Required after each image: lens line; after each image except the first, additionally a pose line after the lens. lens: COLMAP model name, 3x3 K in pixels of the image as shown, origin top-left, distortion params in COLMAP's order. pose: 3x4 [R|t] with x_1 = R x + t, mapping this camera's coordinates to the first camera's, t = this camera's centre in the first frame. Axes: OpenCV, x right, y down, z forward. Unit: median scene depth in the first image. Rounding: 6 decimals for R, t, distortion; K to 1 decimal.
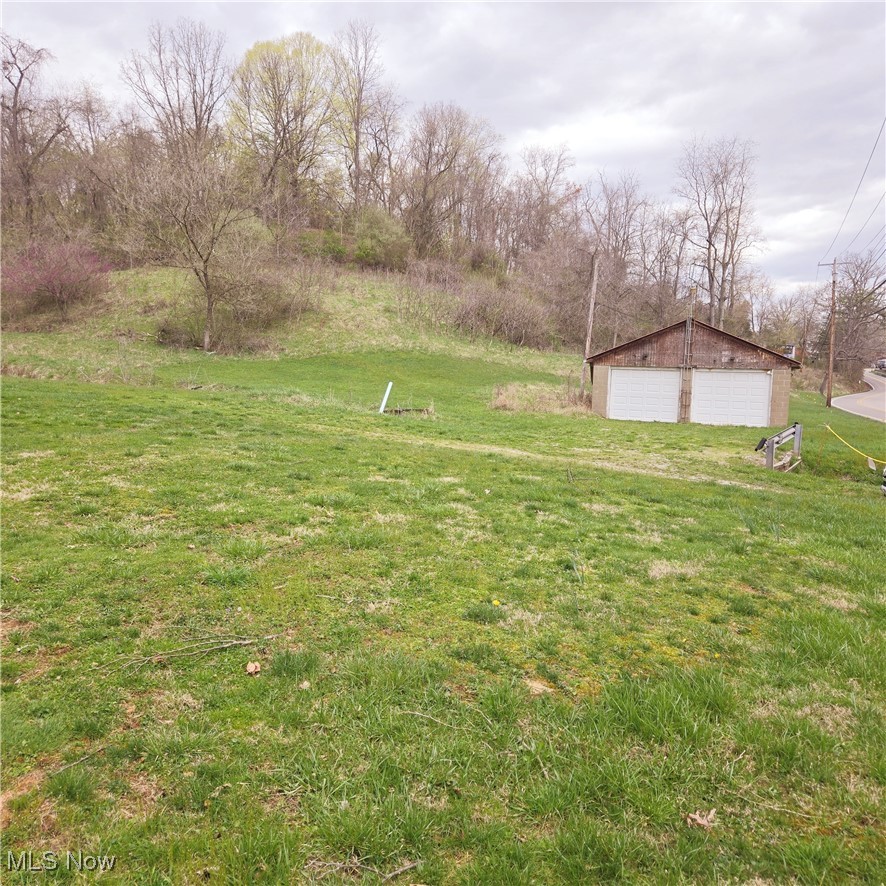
lens RADIAL K [[773.7, 0, 443.0], [0, 773.7, 443.0], [0, 0, 1]] dist [0.075320, -0.081028]
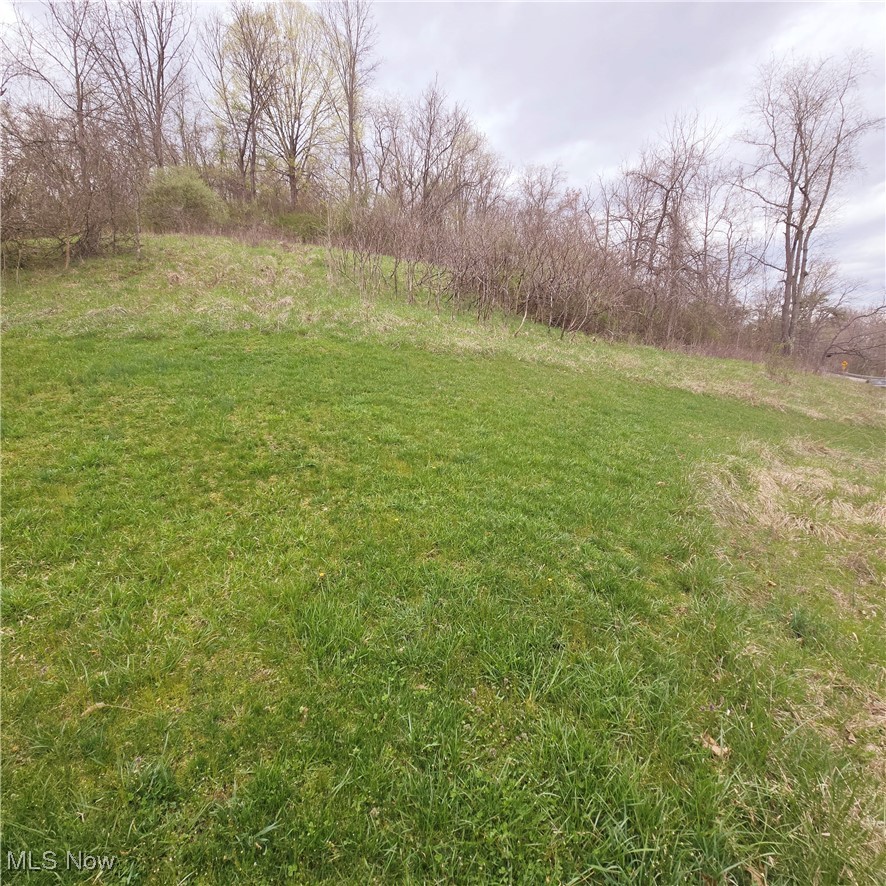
lens RADIAL K [[469.5, 0, 441.7], [0, 469.5, 429.3], [0, 0, 1]] dist [0.010819, 0.000480]
pose [[0.999306, -0.009276, -0.036074, 0.062056], [0.010907, 0.998915, 0.045274, -0.204360], [0.035615, -0.045636, 0.998323, 1.902400]]
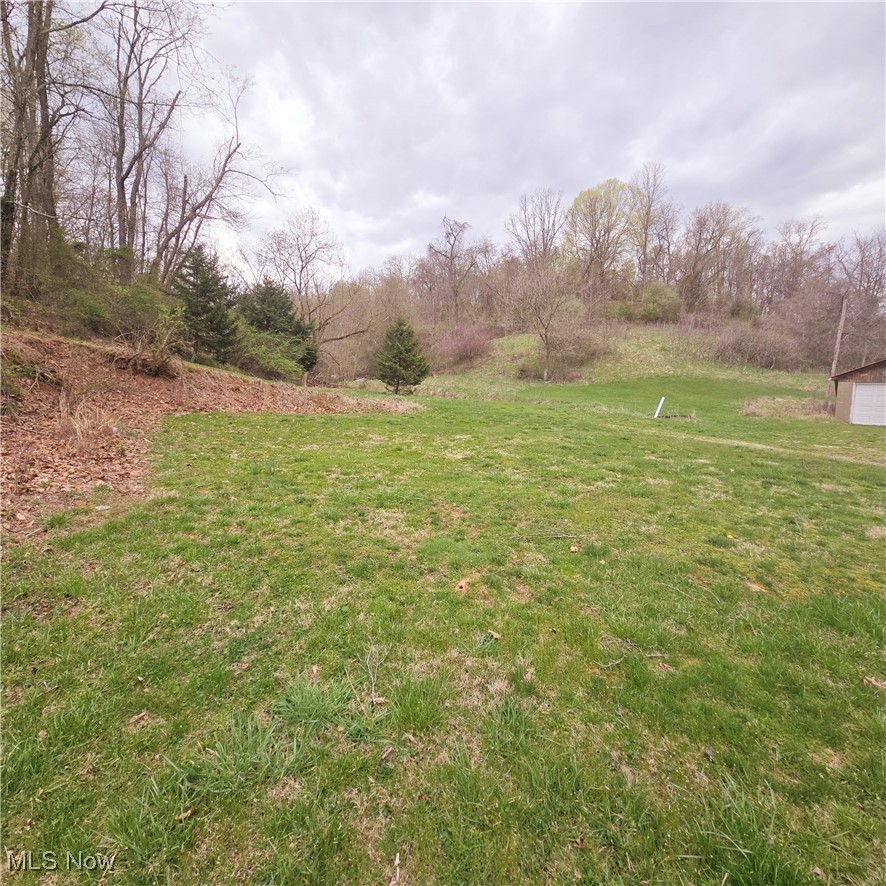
lens RADIAL K [[473.1, 0, 443.0], [0, 473.1, 443.0], [0, 0, 1]] dist [0.010801, -0.000505]
pose [[0.876667, 0.031059, -0.480094, 0.005453], [-0.024376, 0.999500, 0.020149, 0.004551], [0.480479, -0.005961, 0.876986, -0.040323]]
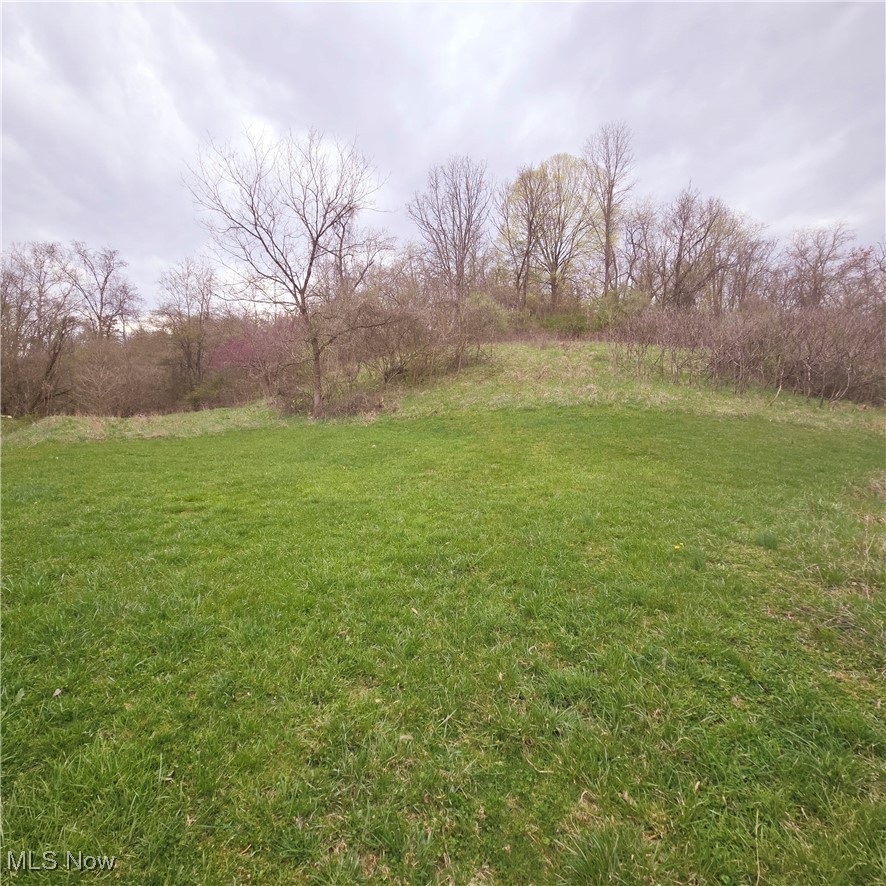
lens RADIAL K [[469.5, 0, 441.7], [0, 469.5, 429.3], [0, 0, 1]] dist [0.010819, 0.000480]
pose [[0.866923, -0.016750, -0.498160, 0.053488], [-0.045052, 0.992711, -0.111780, -0.139141], [0.496401, 0.119347, 0.859850, 1.551195]]
